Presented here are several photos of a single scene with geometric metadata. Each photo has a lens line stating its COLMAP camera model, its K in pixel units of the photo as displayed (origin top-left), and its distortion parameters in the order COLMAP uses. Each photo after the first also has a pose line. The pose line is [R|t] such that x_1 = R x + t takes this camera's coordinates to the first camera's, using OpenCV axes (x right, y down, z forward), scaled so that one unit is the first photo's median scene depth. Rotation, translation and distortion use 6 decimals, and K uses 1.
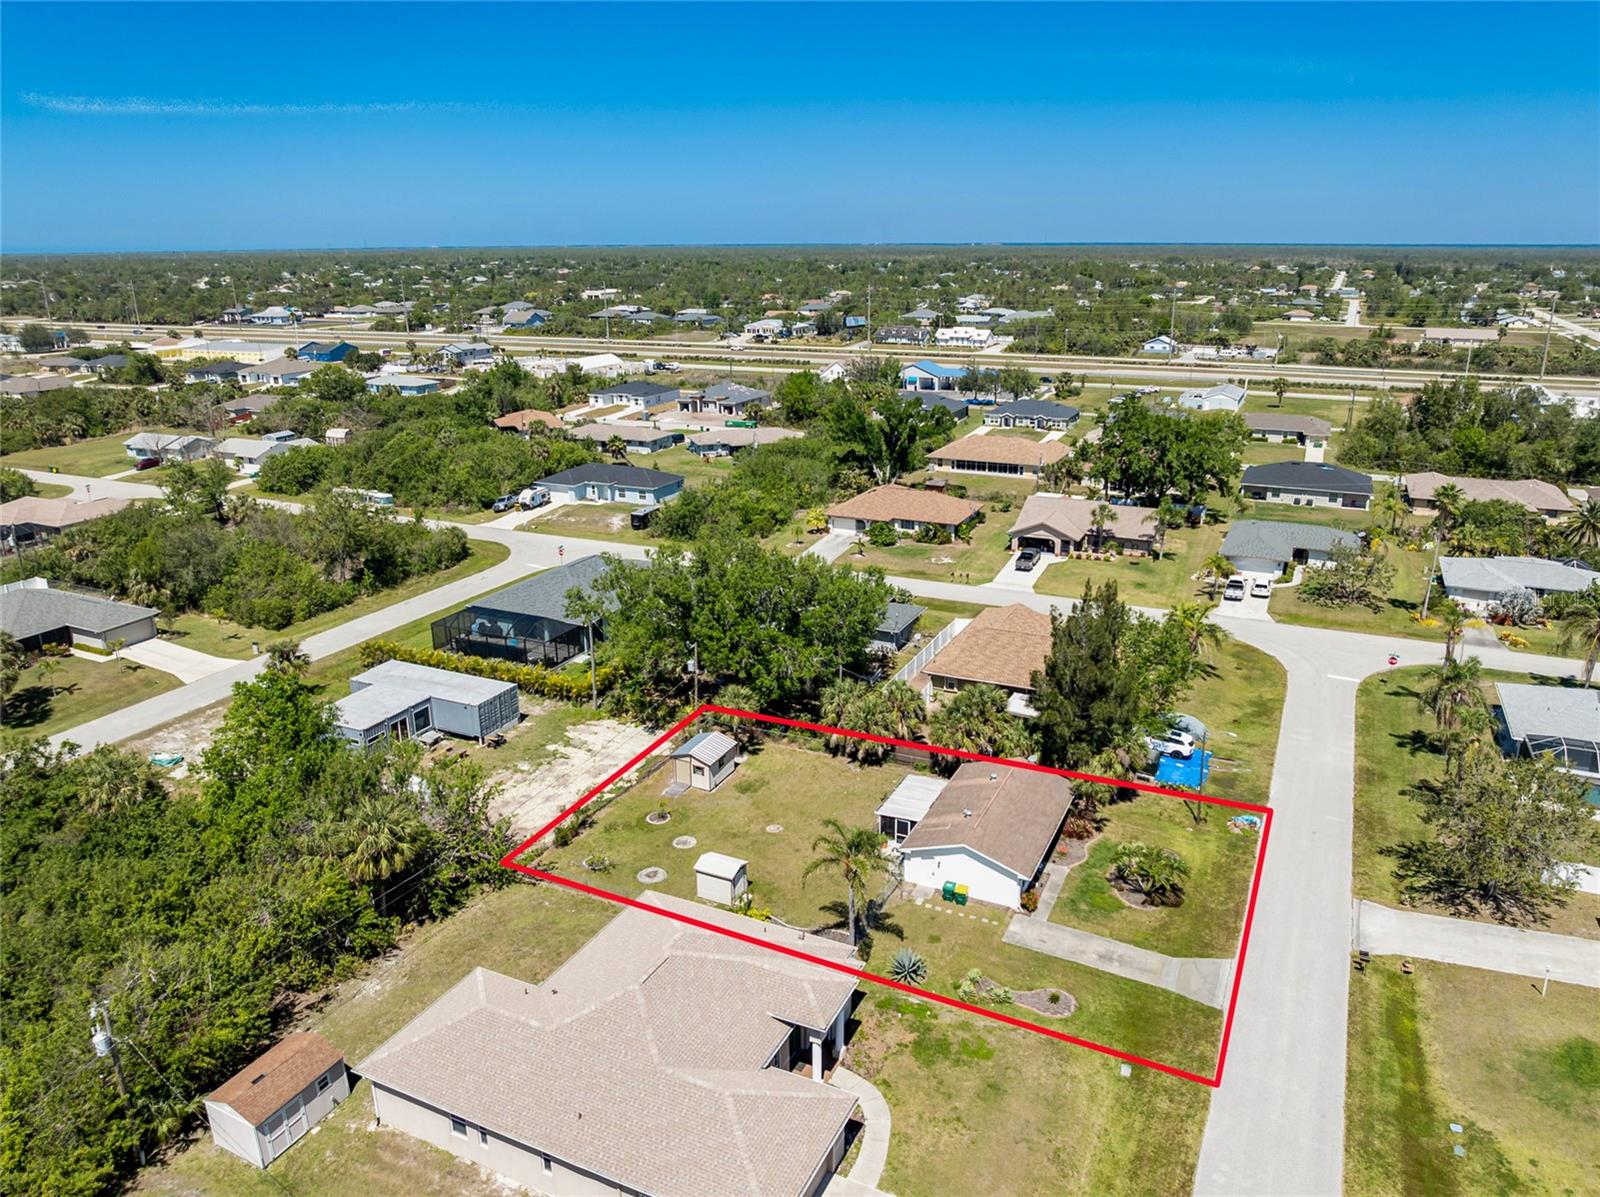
lens RADIAL K [[1111.0, 0, 800.0], [0, 1111.0, 598.5], [0, 0, 1]] dist [-0.023861, -0.004311]
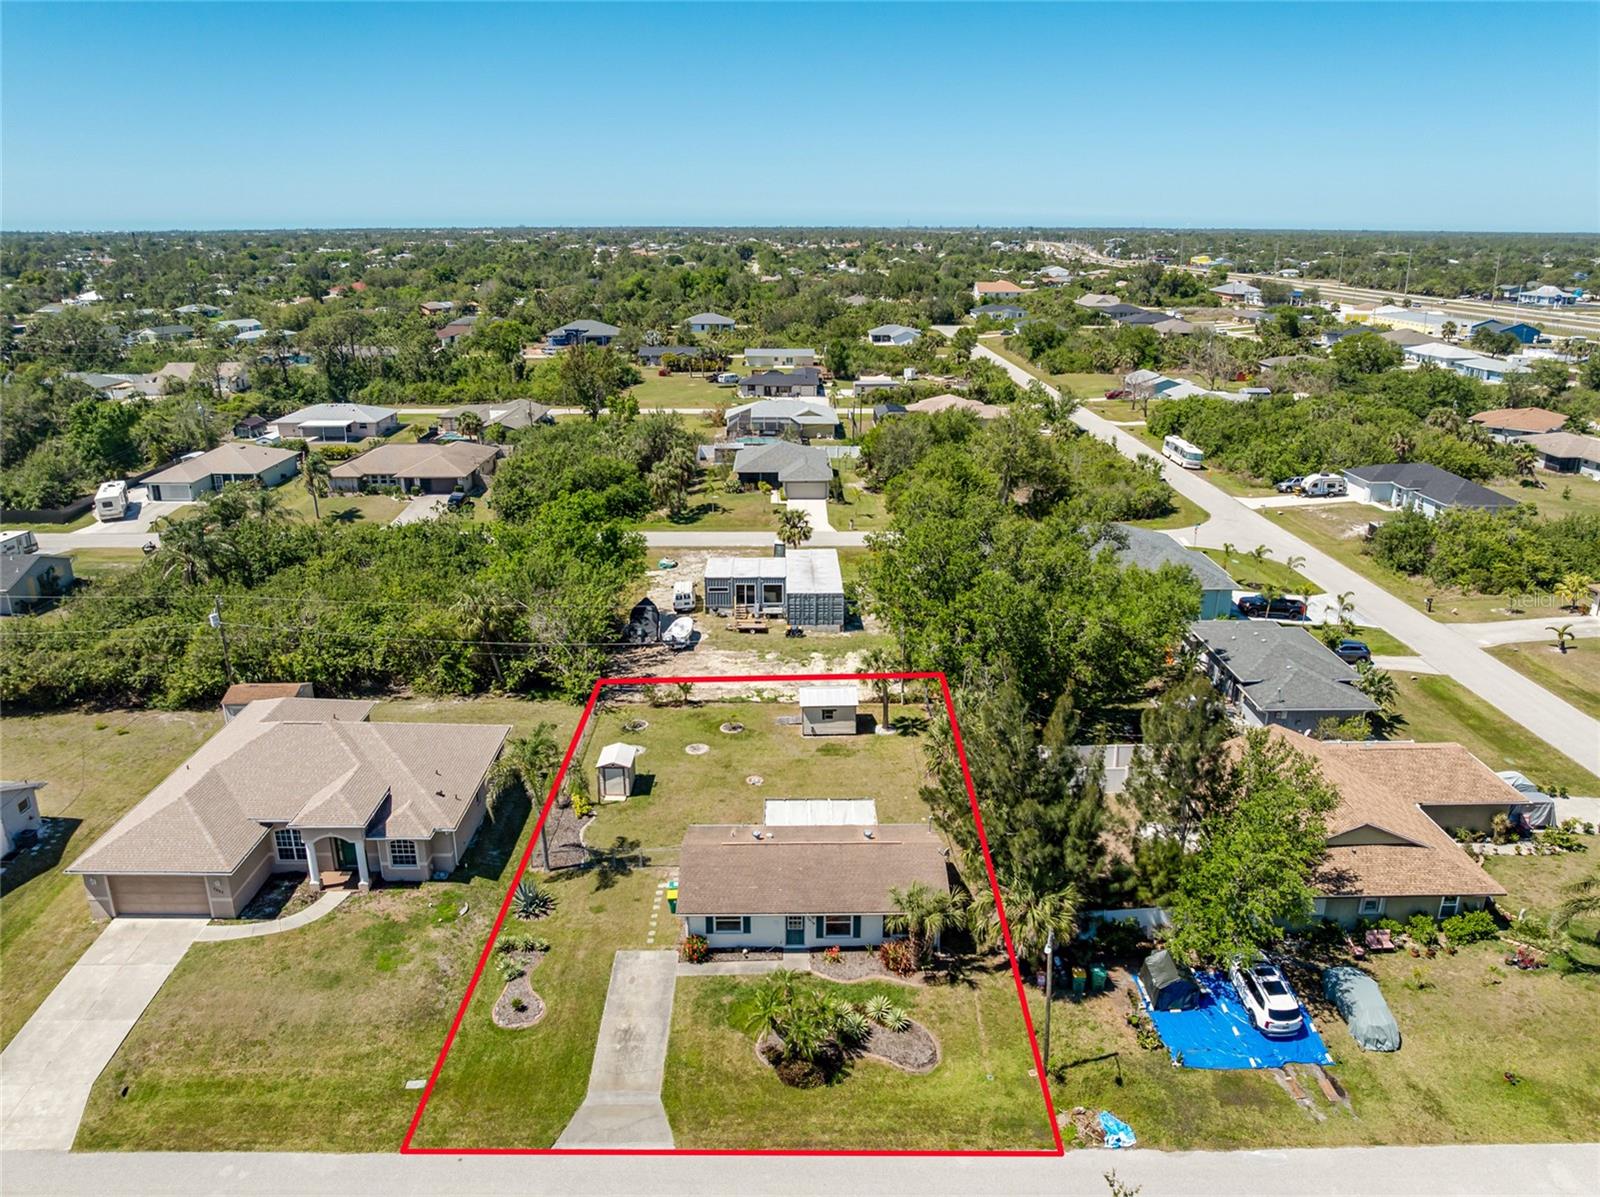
lens RADIAL K [[1125.0, 0, 799.6], [0, 1125.0, 592.0], [0, 0, 1]] dist [-0.042996, 0.005636]
pose [[0.448584, 0.286880, -0.846447, 0.401804], [-0.277665, 0.944952, 0.173113, -0.060917], [0.849514, 0.157373, 0.503547, 0.295327]]
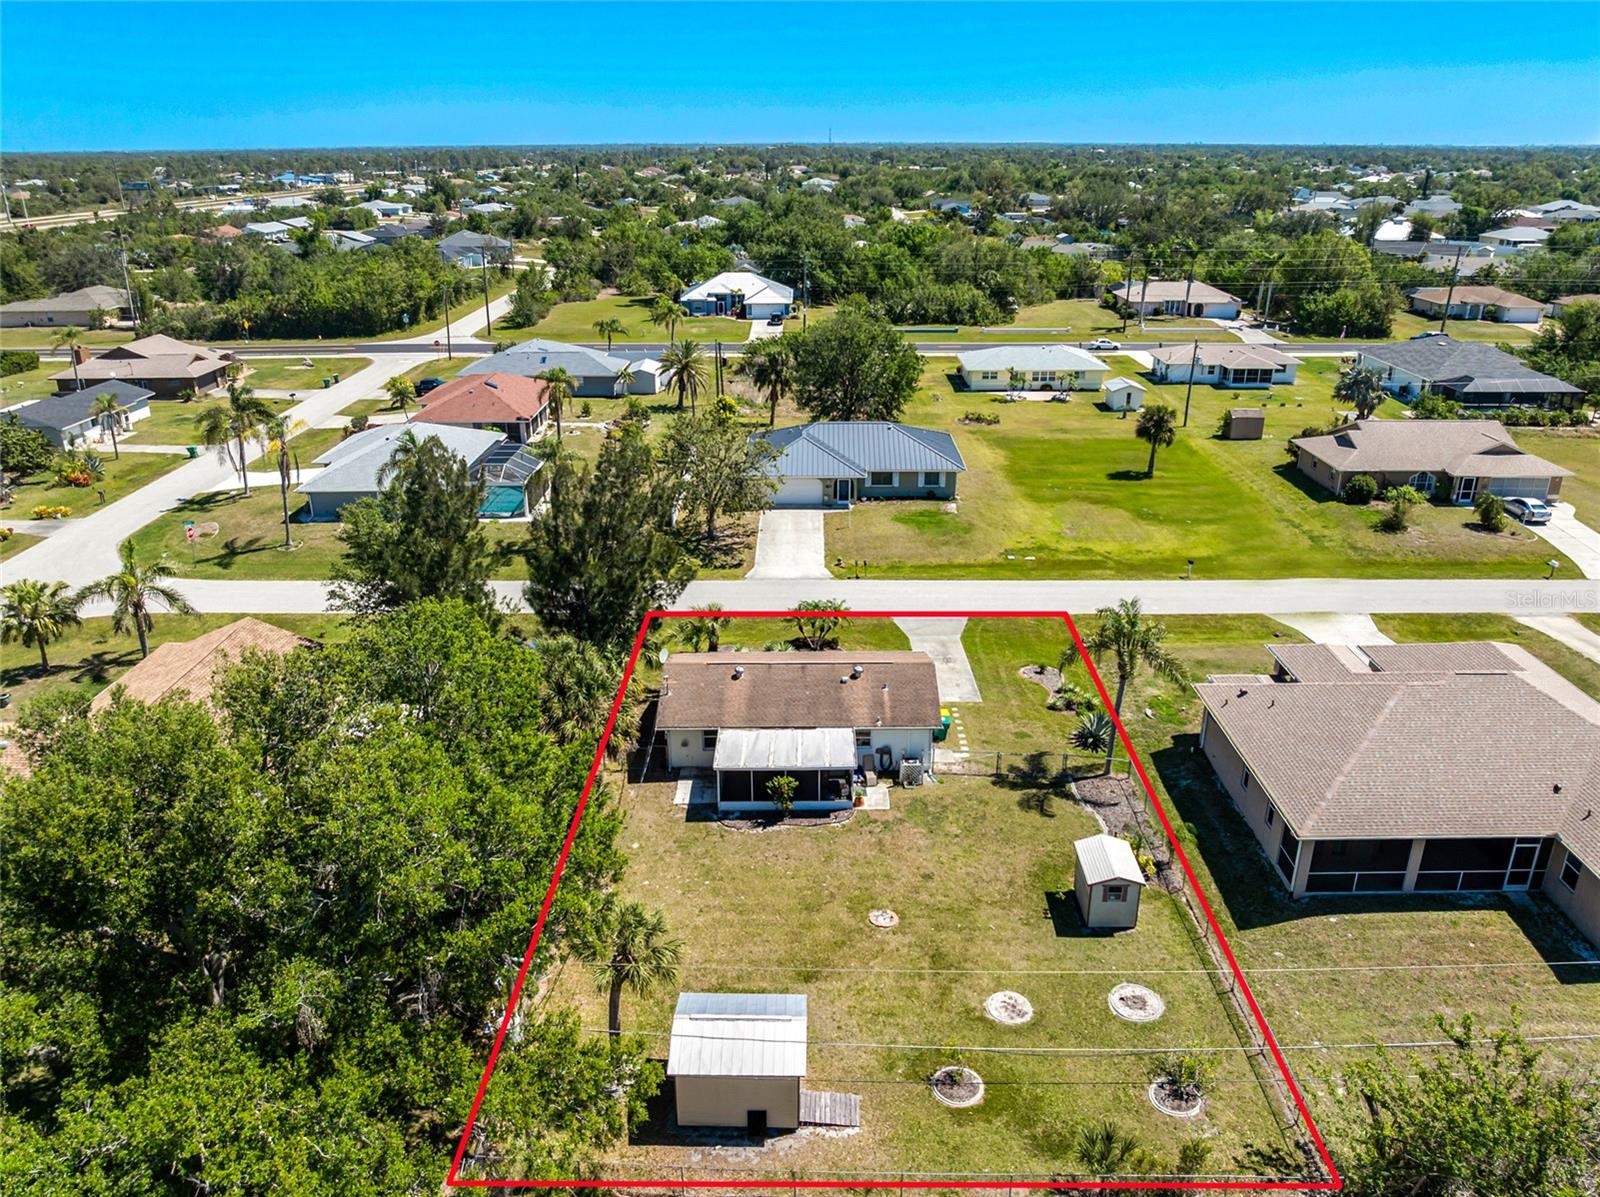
lens RADIAL K [[1164.8, 0, 800.0], [0, 1164.8, 598.5], [0, 0, 1]] dist [-0.041519, 0.005229]
pose [[-0.435295, -0.318411, 0.842100, -0.240352], [0.278807, 0.841706, 0.462382, -0.111322], [-0.856029, 0.436056, -0.277615, 0.617123]]
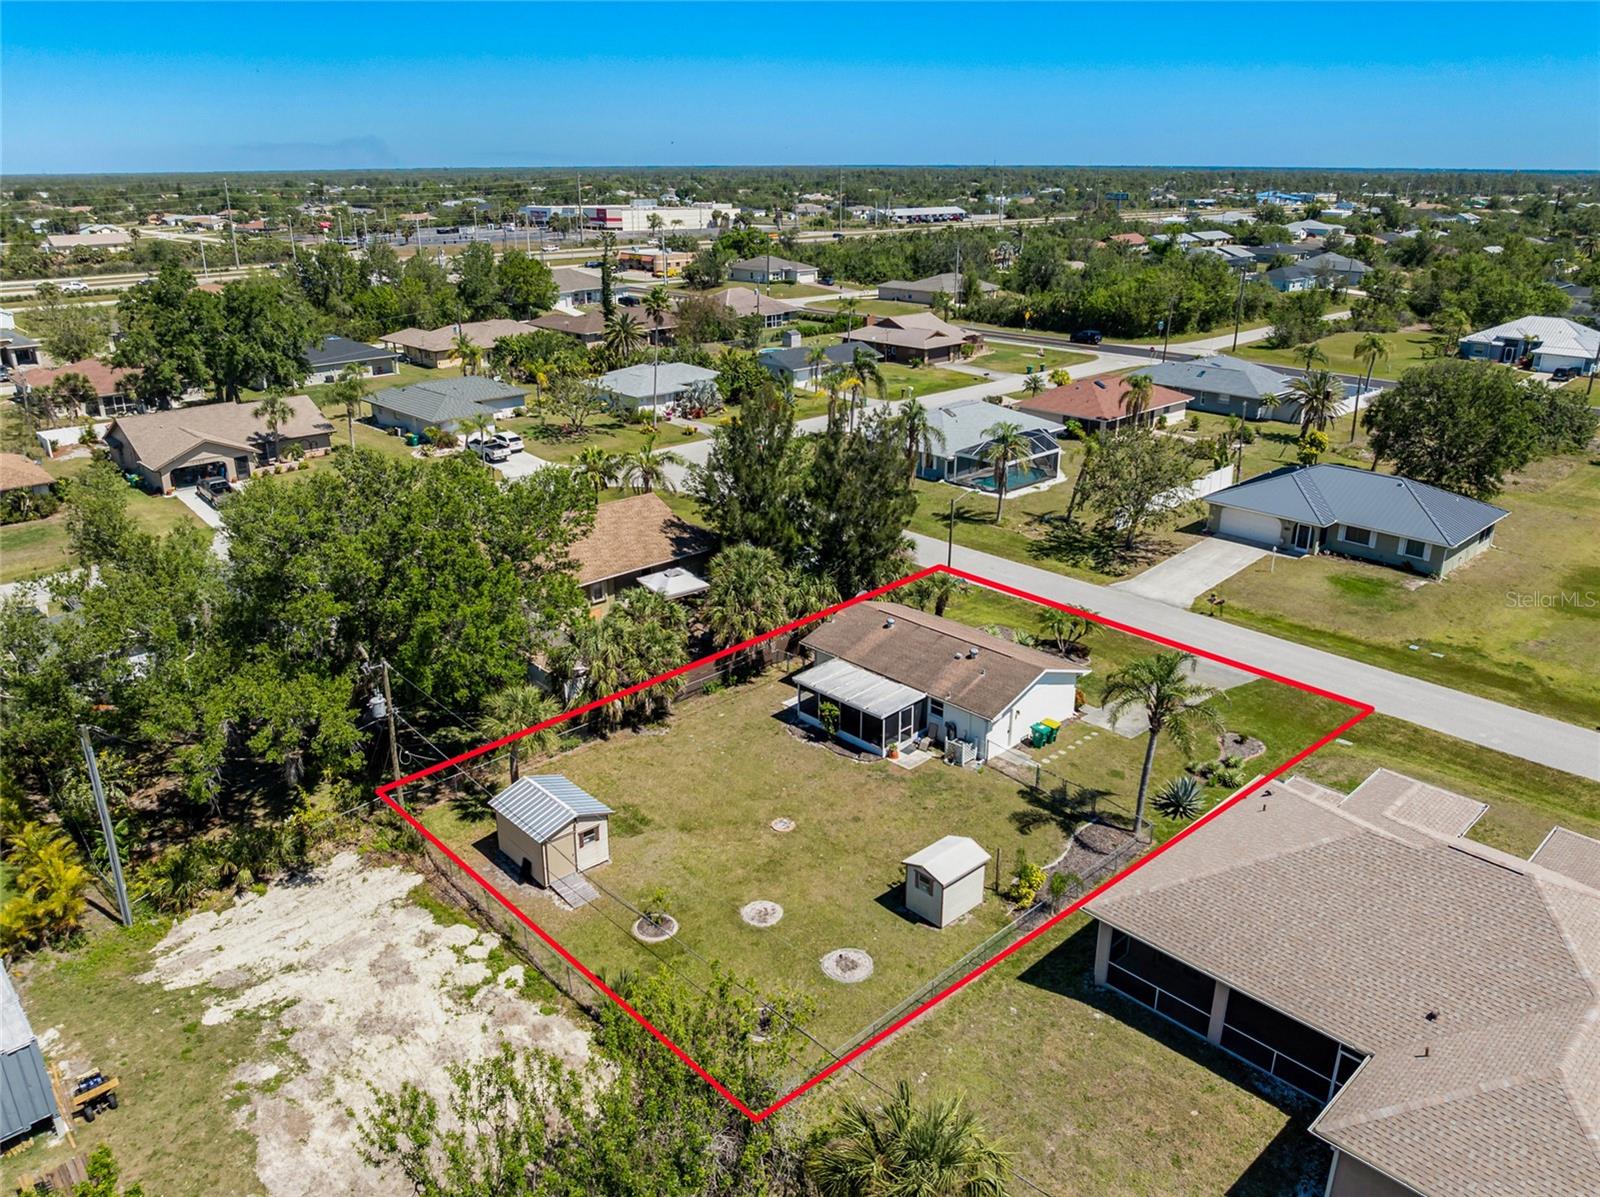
lens RADIAL K [[1148.6, 0, 785.5], [0, 1148.6, 598.9], [0, 0, 1]] dist [-0.035095, -0.003800]
pose [[0.362720, -0.321174, 0.874804, -0.303957], [0.281263, 0.932686, 0.225805, -0.033308], [-0.888440, 0.164146, 0.428638, 0.381773]]
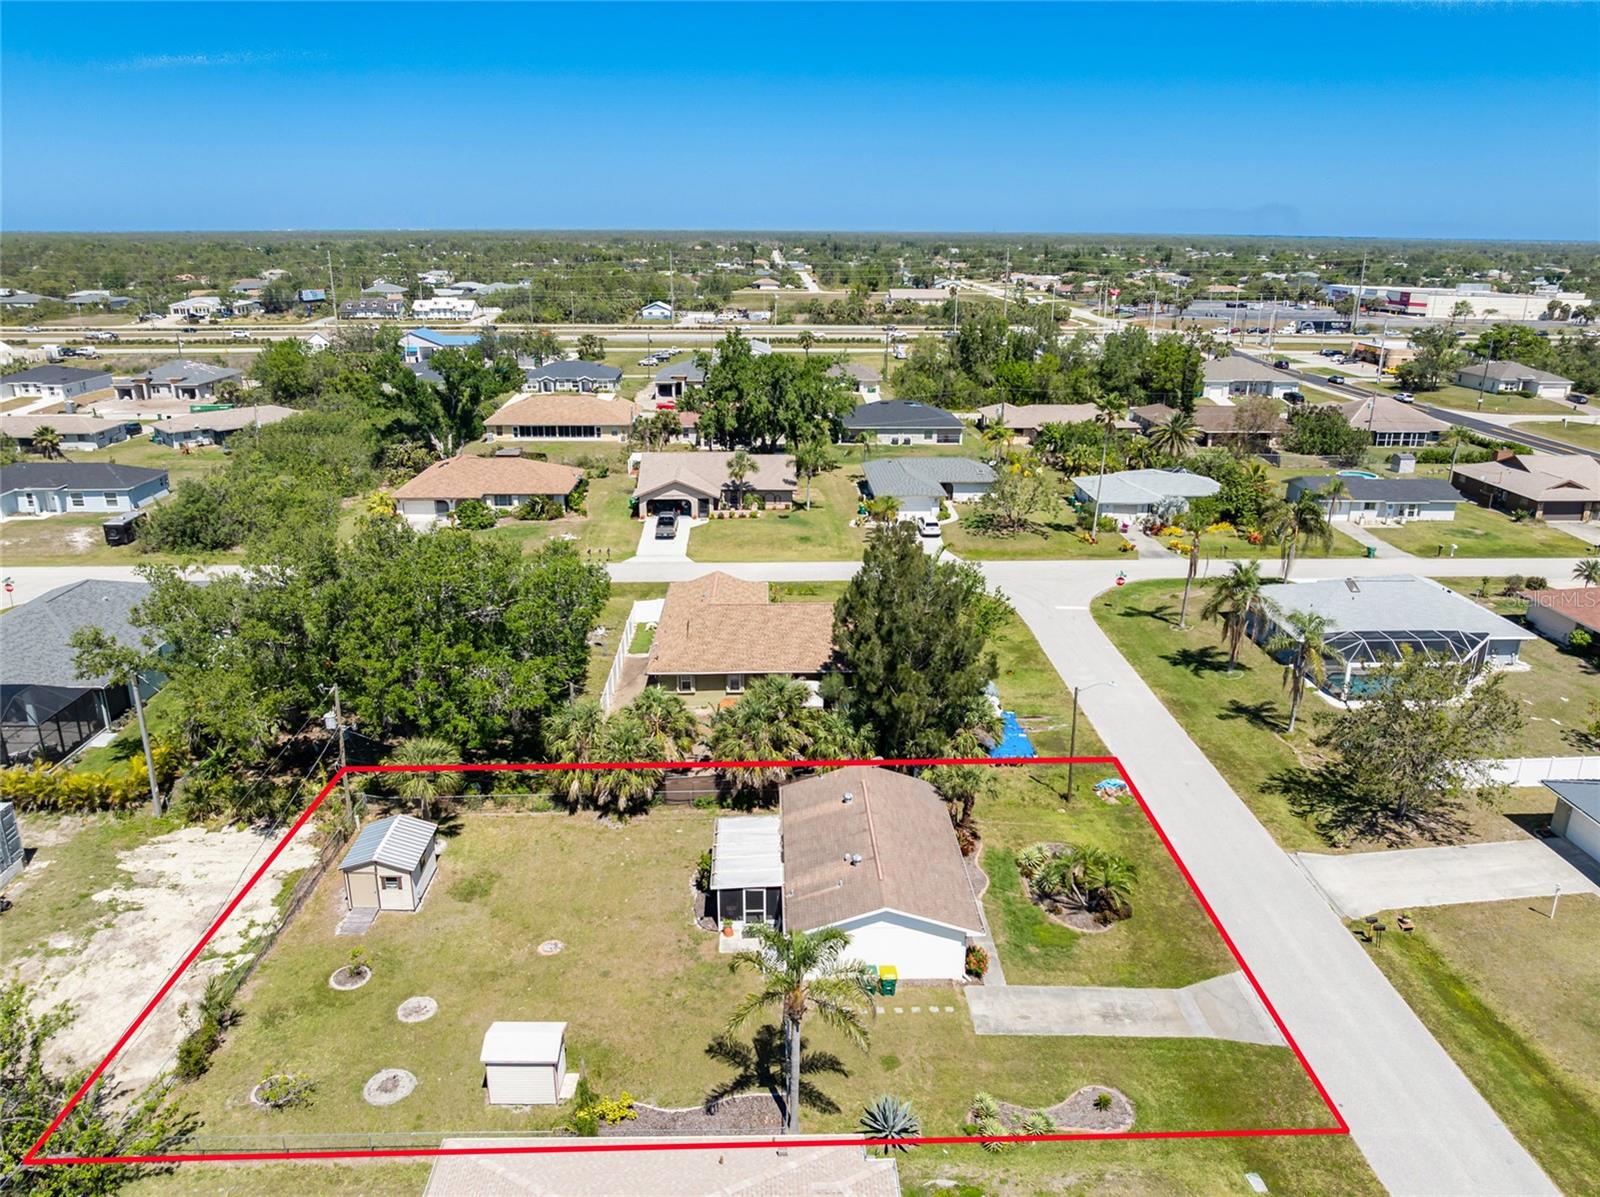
lens RADIAL K [[1125.0, 0, 799.6], [0, 1125.0, 592.0], [0, 0, 1]] dist [-0.042996, 0.005636]
pose [[0.888208, -0.127846, 0.441295, -0.084840], [0.126605, 0.991424, 0.032400, 0.000198], [-0.441653, 0.027092, 0.896777, 0.191630]]
